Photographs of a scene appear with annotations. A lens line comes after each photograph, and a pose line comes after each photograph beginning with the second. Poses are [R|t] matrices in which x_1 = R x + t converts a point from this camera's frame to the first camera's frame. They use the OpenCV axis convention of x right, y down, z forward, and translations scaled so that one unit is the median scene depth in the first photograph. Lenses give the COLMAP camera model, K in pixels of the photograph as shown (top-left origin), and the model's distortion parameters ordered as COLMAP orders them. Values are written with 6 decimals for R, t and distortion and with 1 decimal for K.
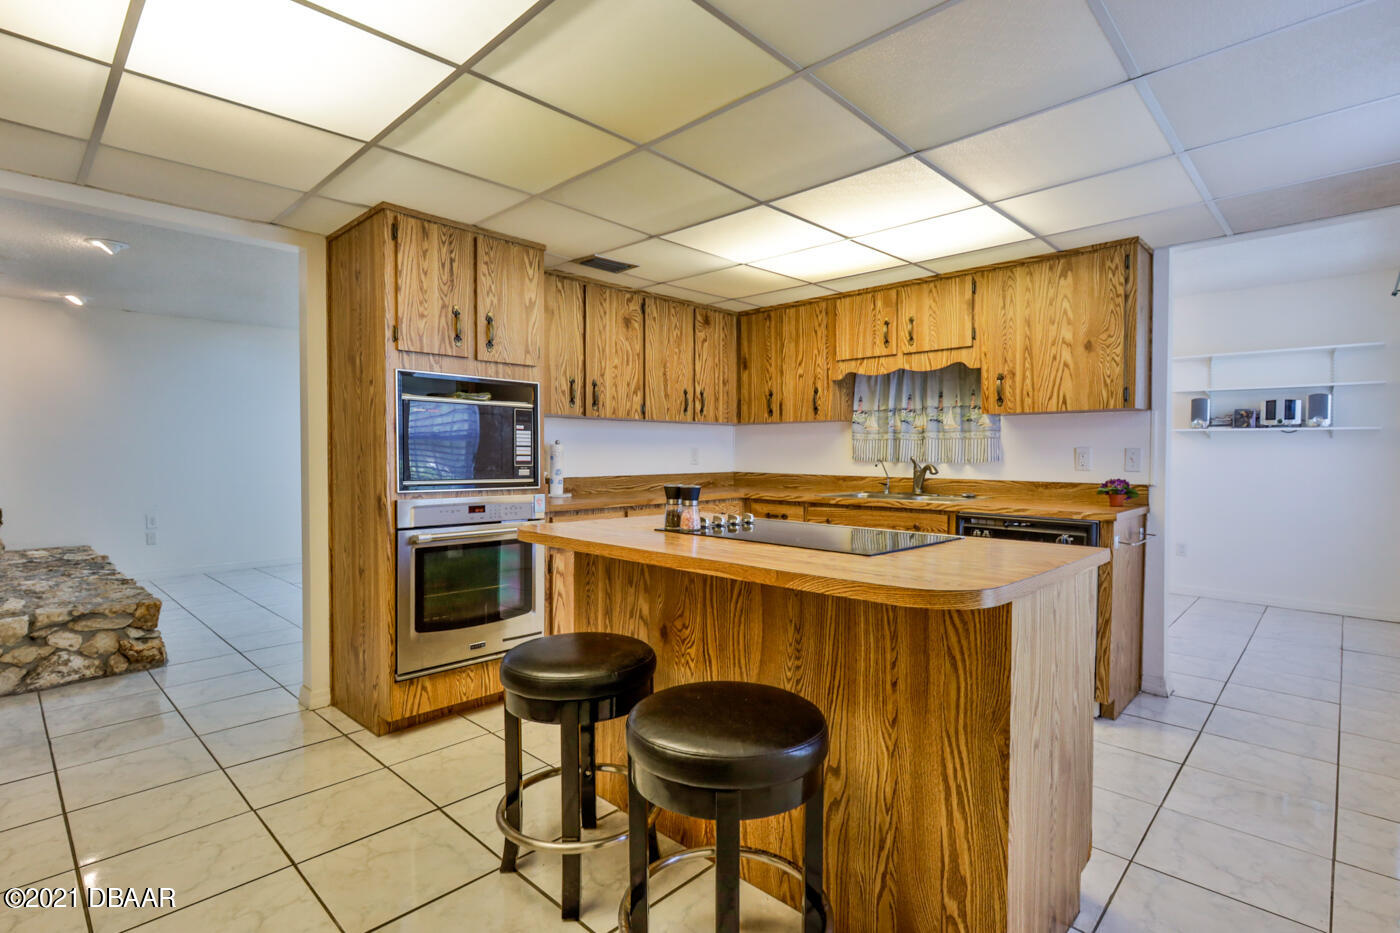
lens RADIAL K [[673.3, 0, 695.3], [0, 673.3, 466.2], [0, 0, 1]] dist [0.003351, 0.000267]
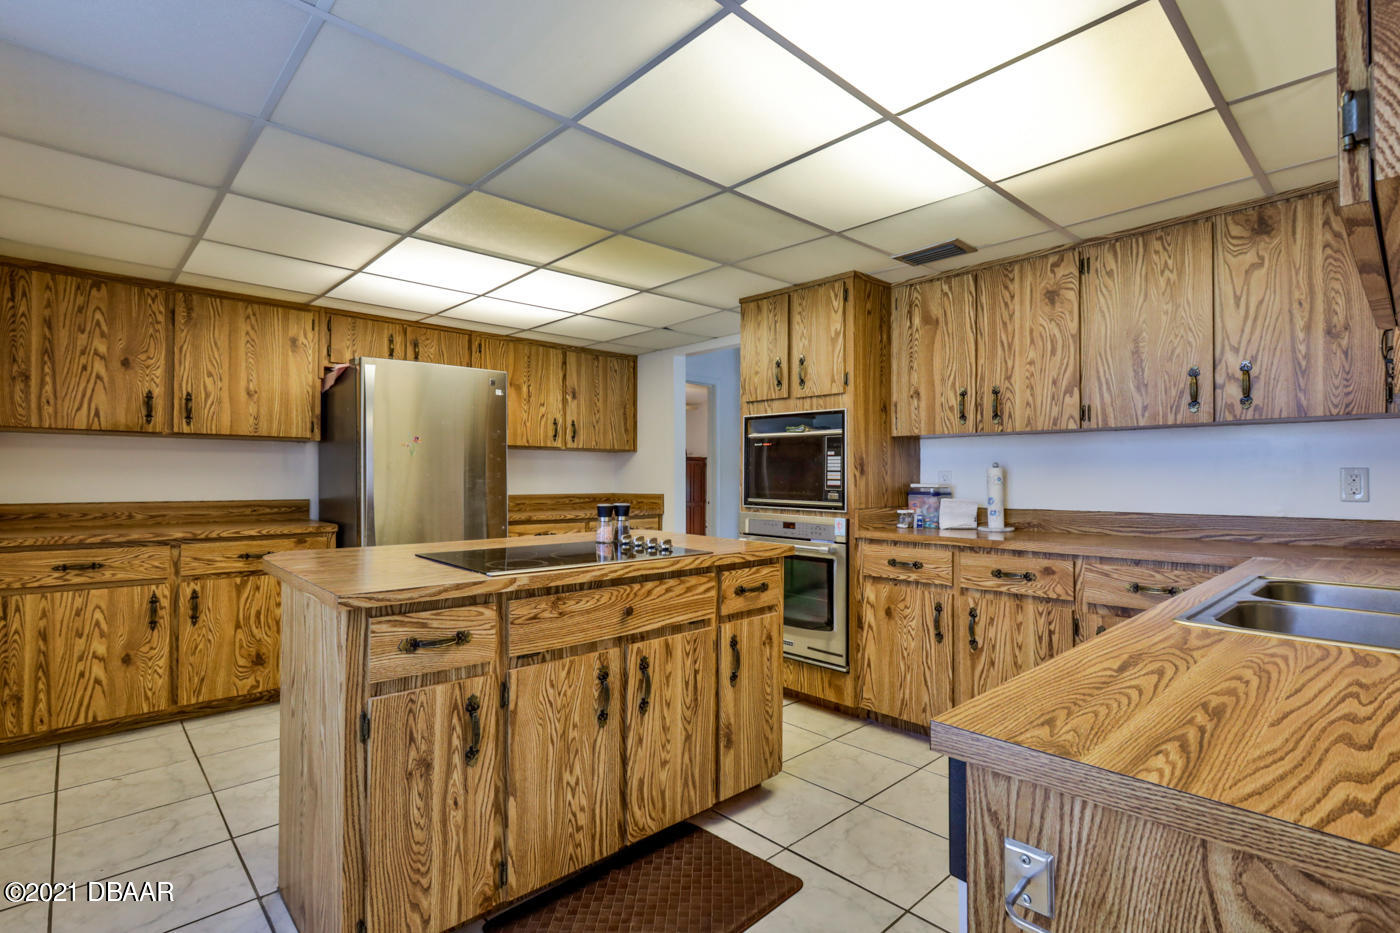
lens RADIAL K [[673.3, 0, 700.7], [0, 673.3, 469.9], [0, 0, 1]] dist [0.003351, 0.000267]
pose [[-0.043903, -0.010016, -0.998986, 0.689673], [-0.021899, 0.999719, -0.009061, -0.015219], [0.998796, 0.021479, -0.044110, 0.722931]]
